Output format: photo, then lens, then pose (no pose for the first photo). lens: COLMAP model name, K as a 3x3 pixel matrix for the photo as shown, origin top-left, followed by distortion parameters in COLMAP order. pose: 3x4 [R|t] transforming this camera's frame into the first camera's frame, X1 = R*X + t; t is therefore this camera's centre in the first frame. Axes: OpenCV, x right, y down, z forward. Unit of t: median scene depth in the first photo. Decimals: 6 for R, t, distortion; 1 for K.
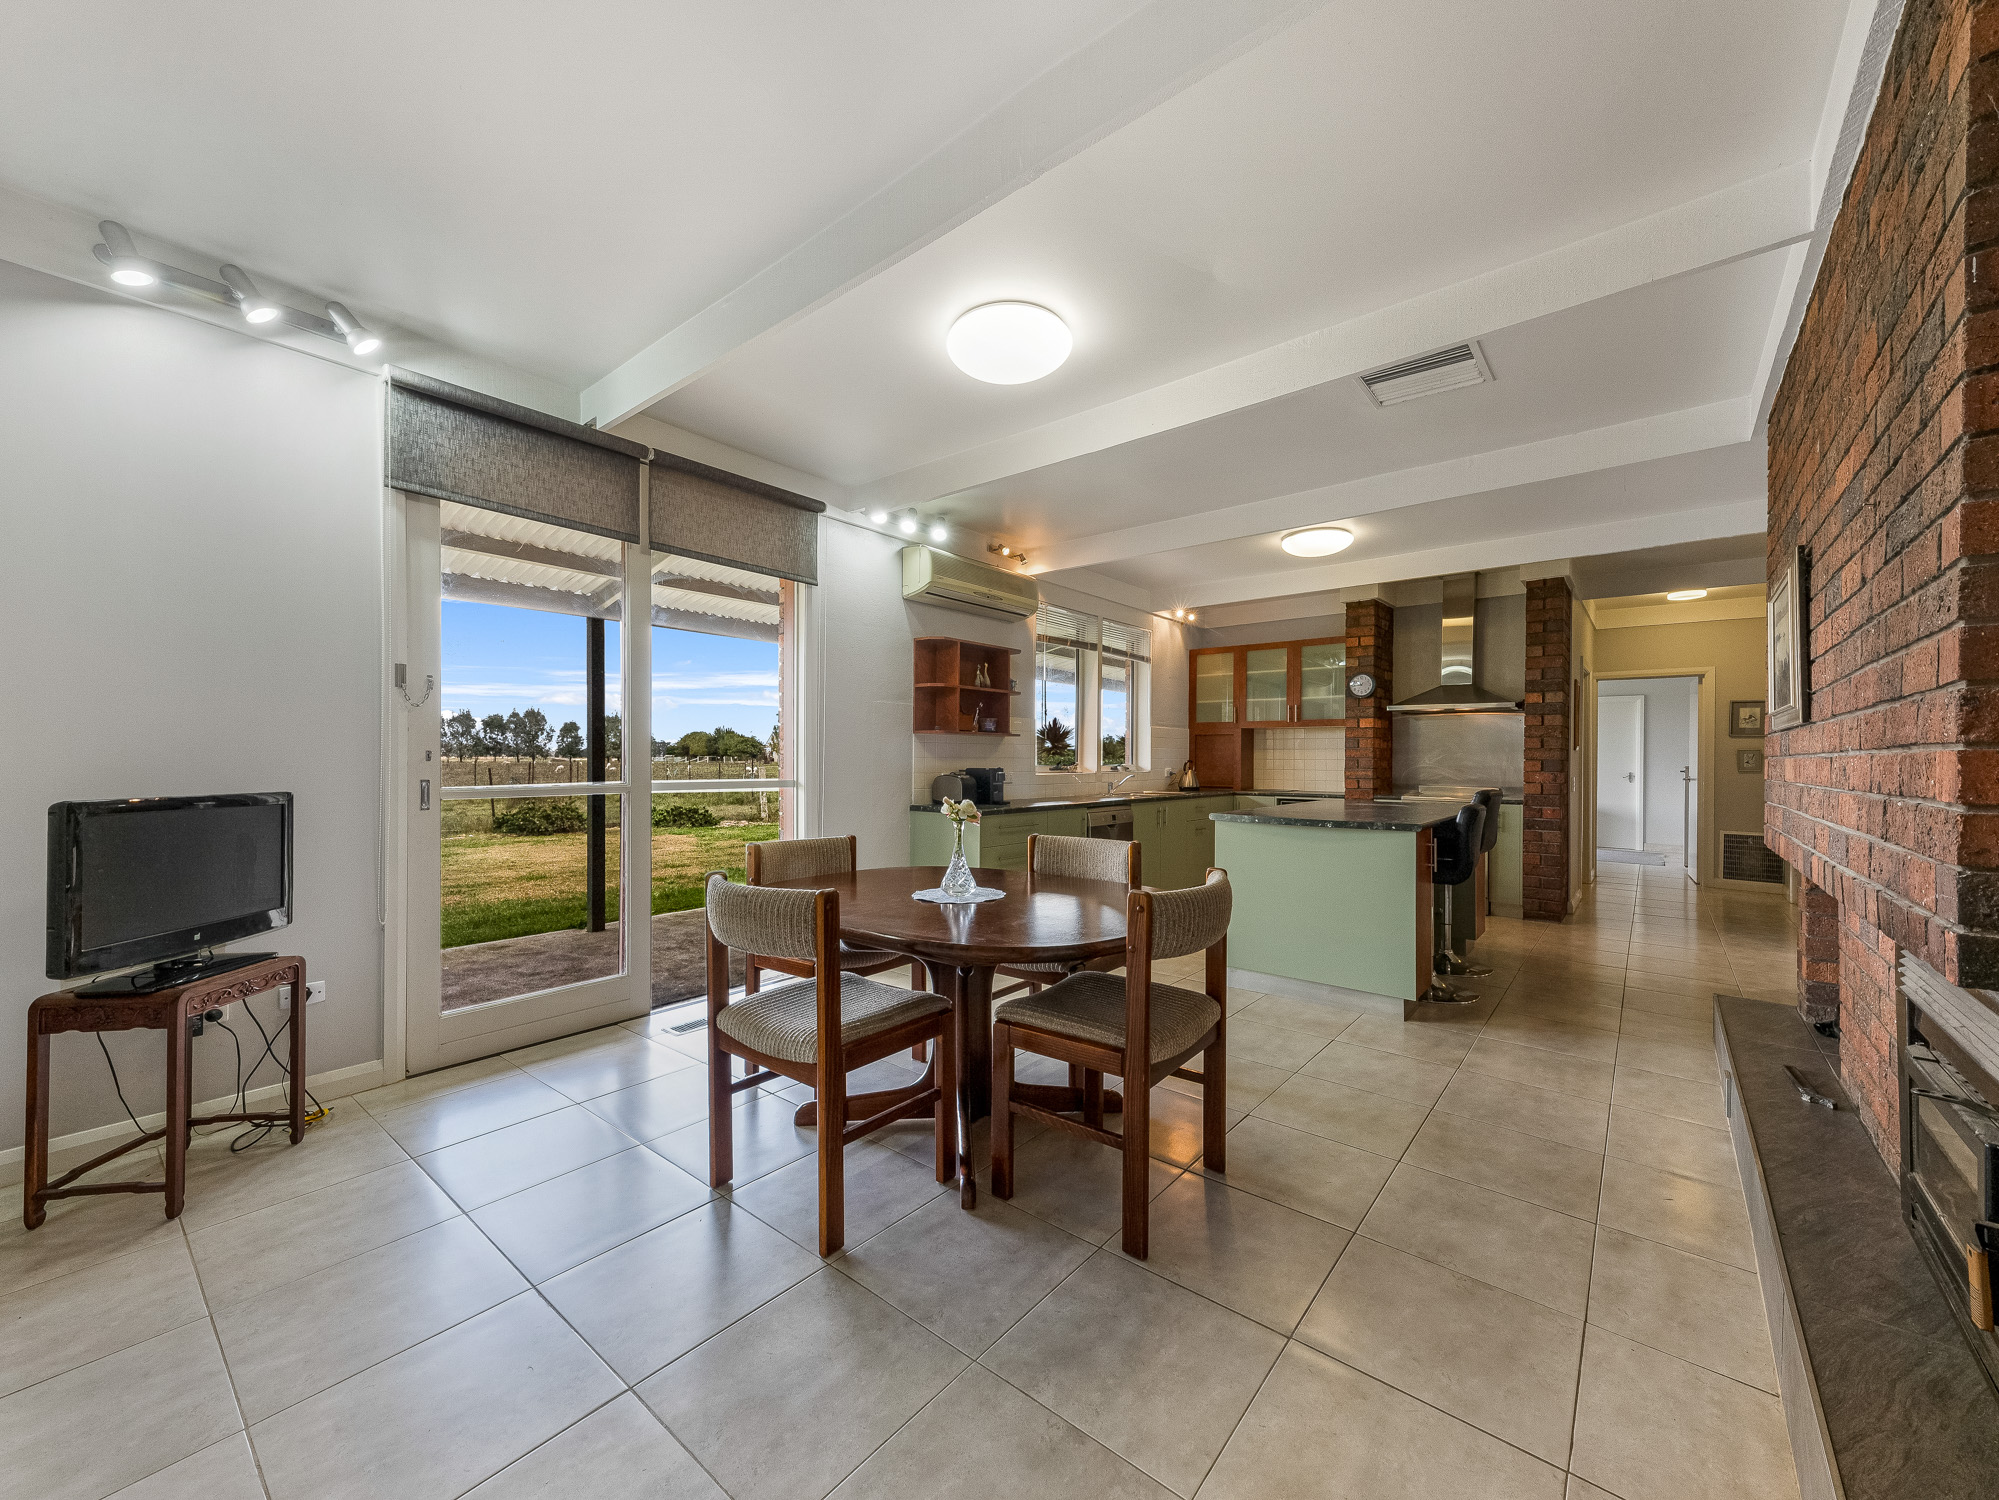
lens RADIAL K [[779.1, 0, 1009.4], [0, 779.1, 754.7], [0, 0, 1]] dist [0.016702, -0.000418]
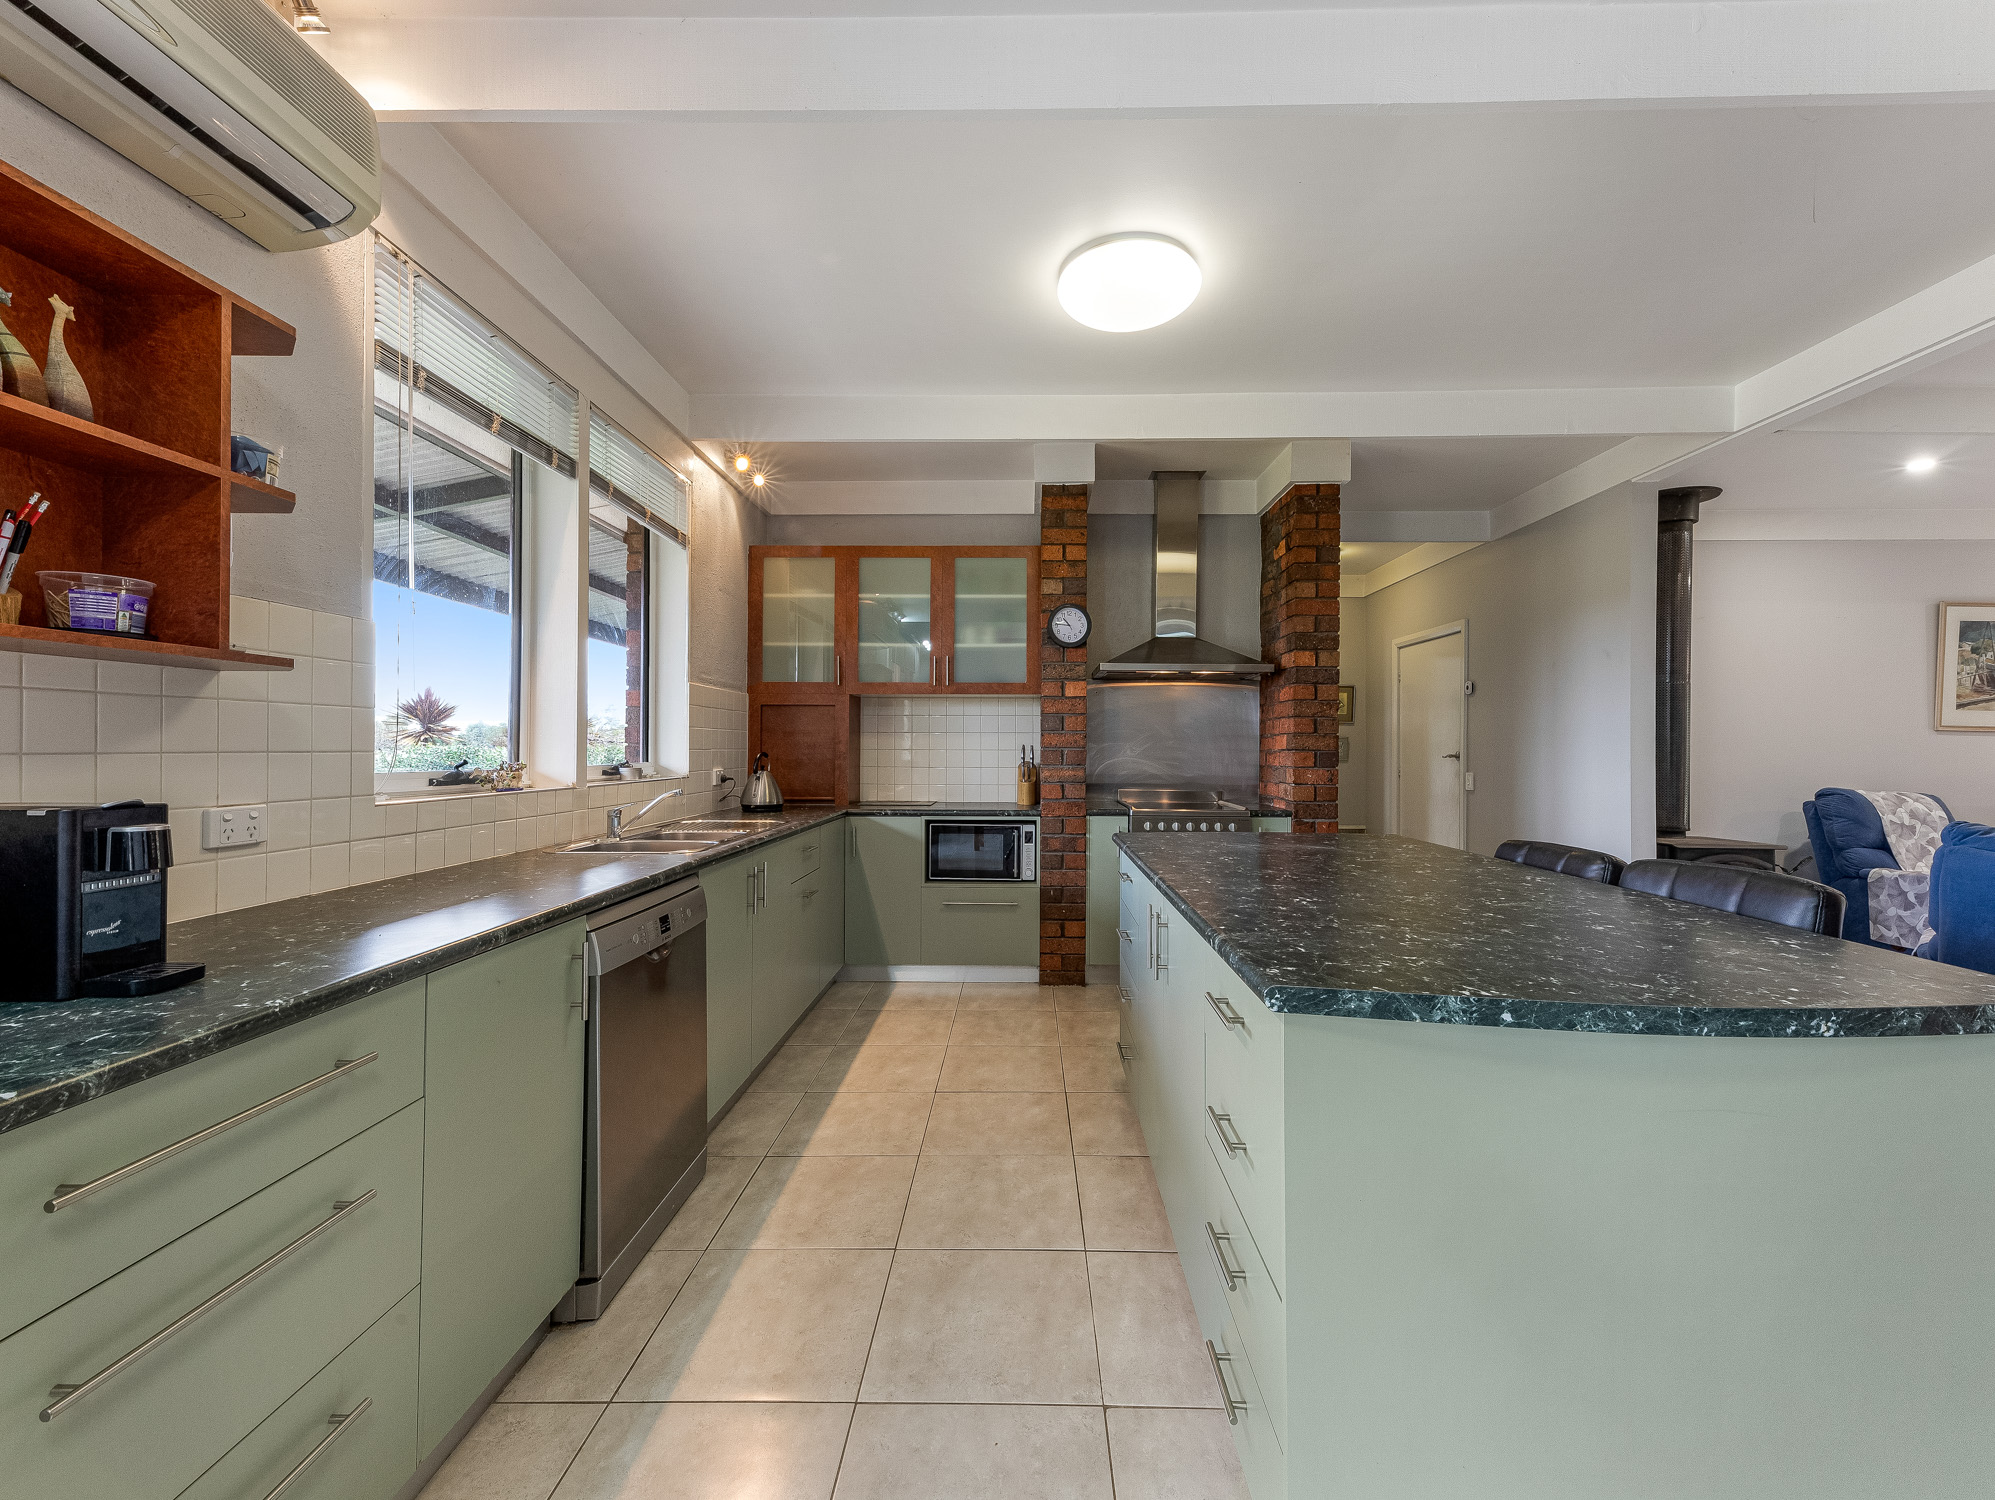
lens RADIAL K [[830.4, 0, 1014.1], [0, 830.4, 741.9], [0, 0, 1]] dist [0.014246, -0.000857]
pose [[0.781611, 0.001293, 0.623764, 0.021406], [-0.000491, 0.999999, -0.001457, 0.000744], [-0.623766, 0.000832, 0.781611, 0.508095]]
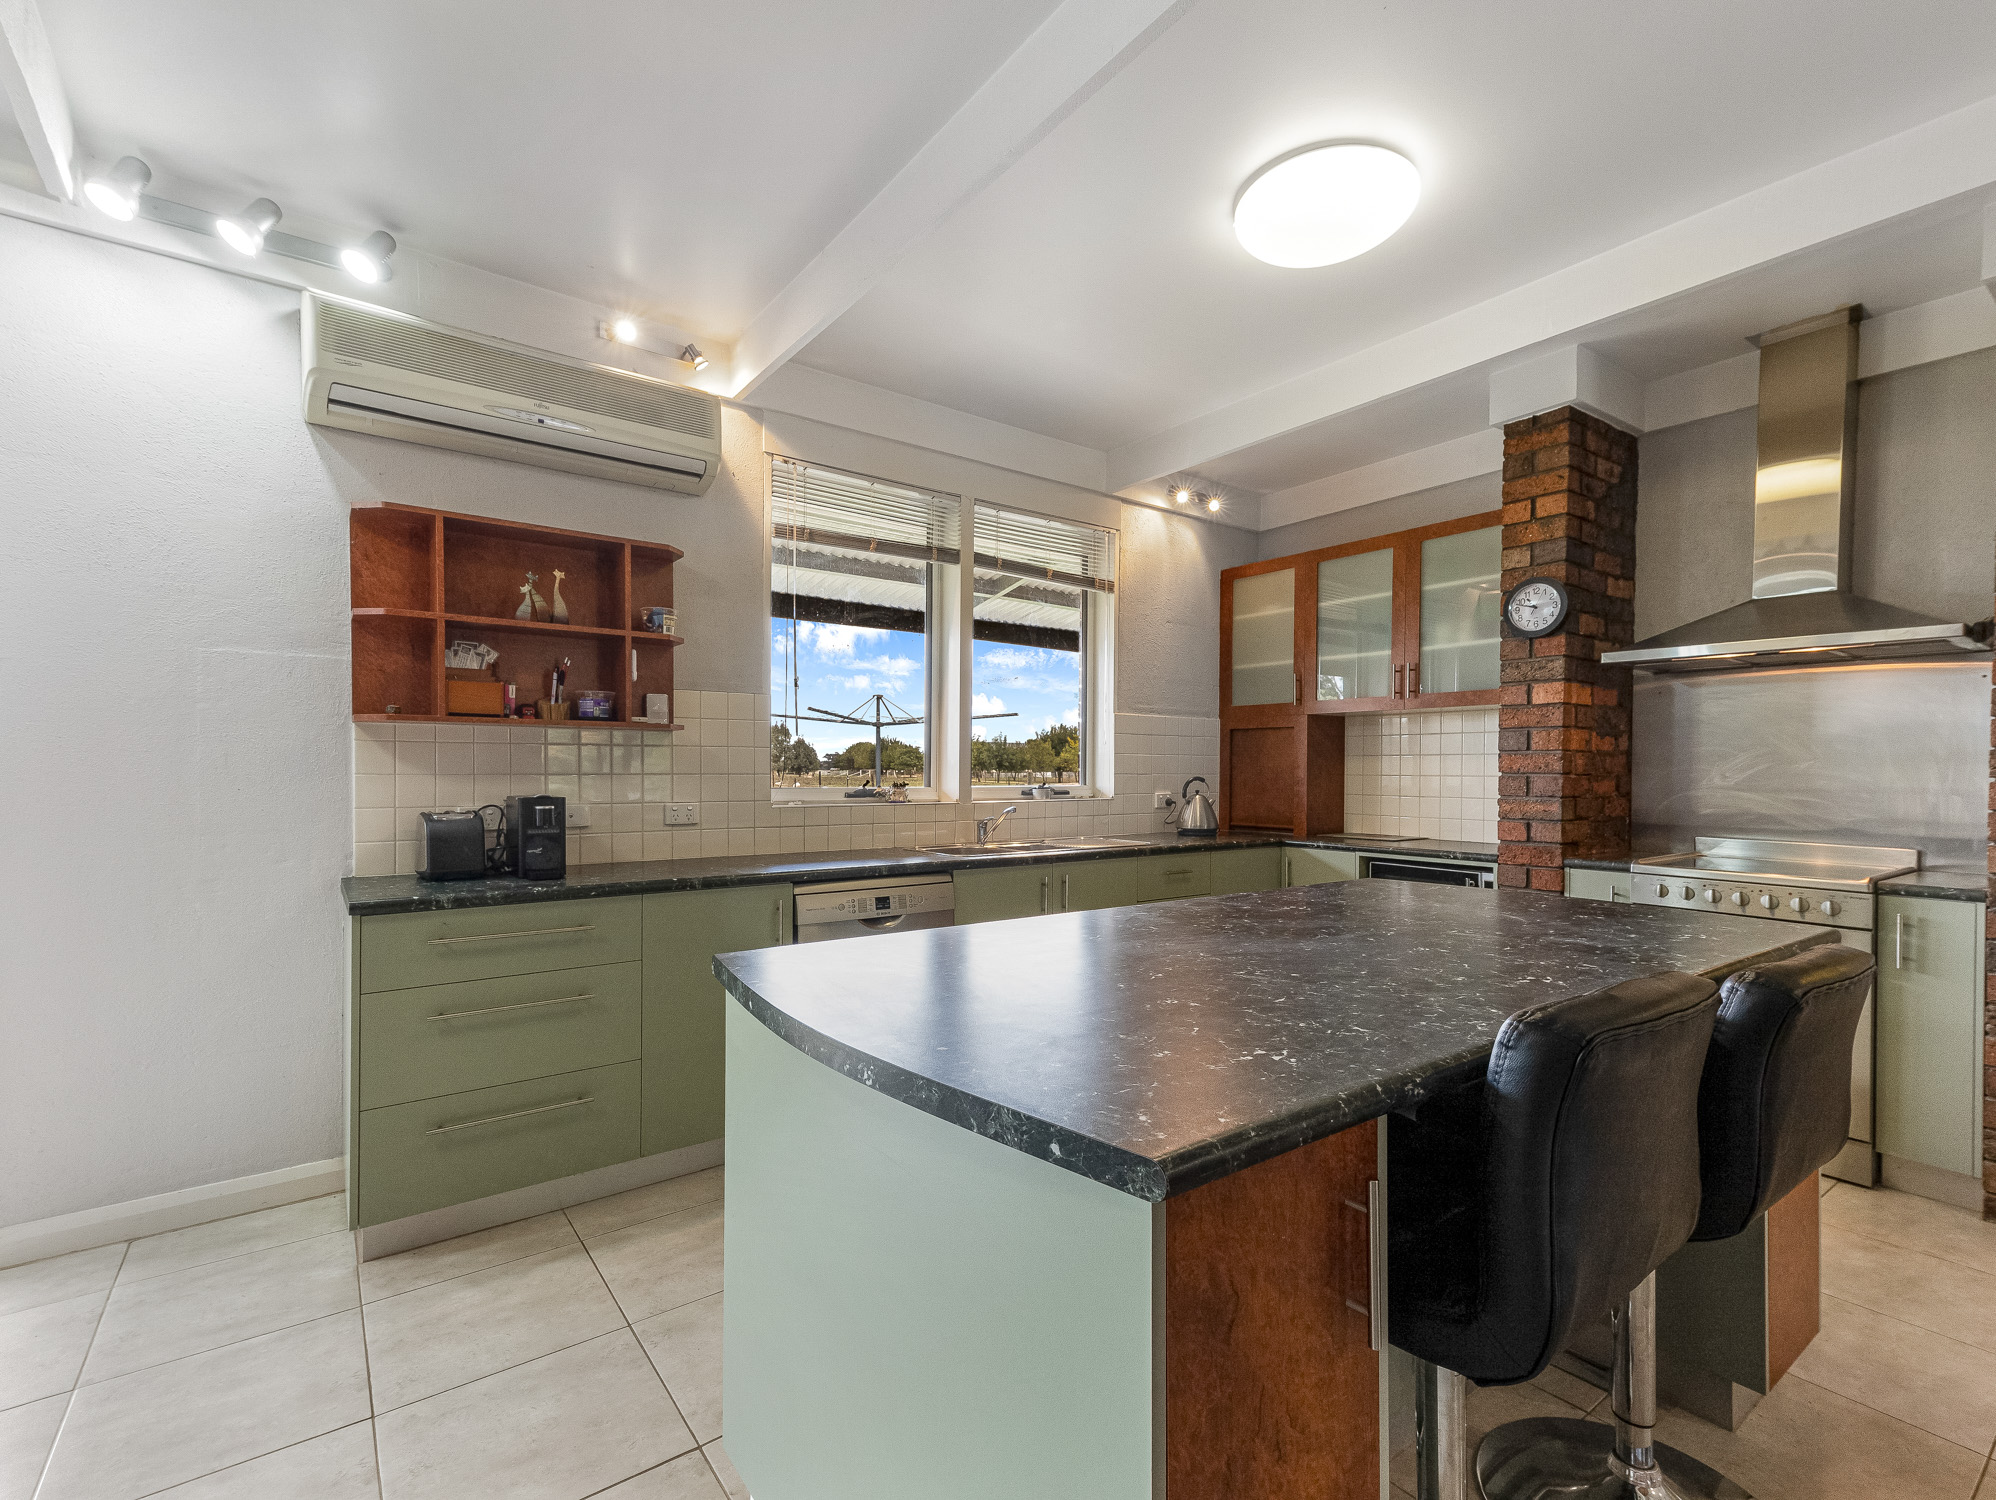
lens RADIAL K [[910.6, 0, 1002.5], [0, 910.6, 779.3], [0, 0, 1]] dist [0.012579, -0.000616]
pose [[0.969899, 0.001059, -0.243507, 0.272611], [0.002128, 0.999915, 0.012825, 0.000305], [0.243500, -0.012957, 0.969814, 0.408673]]
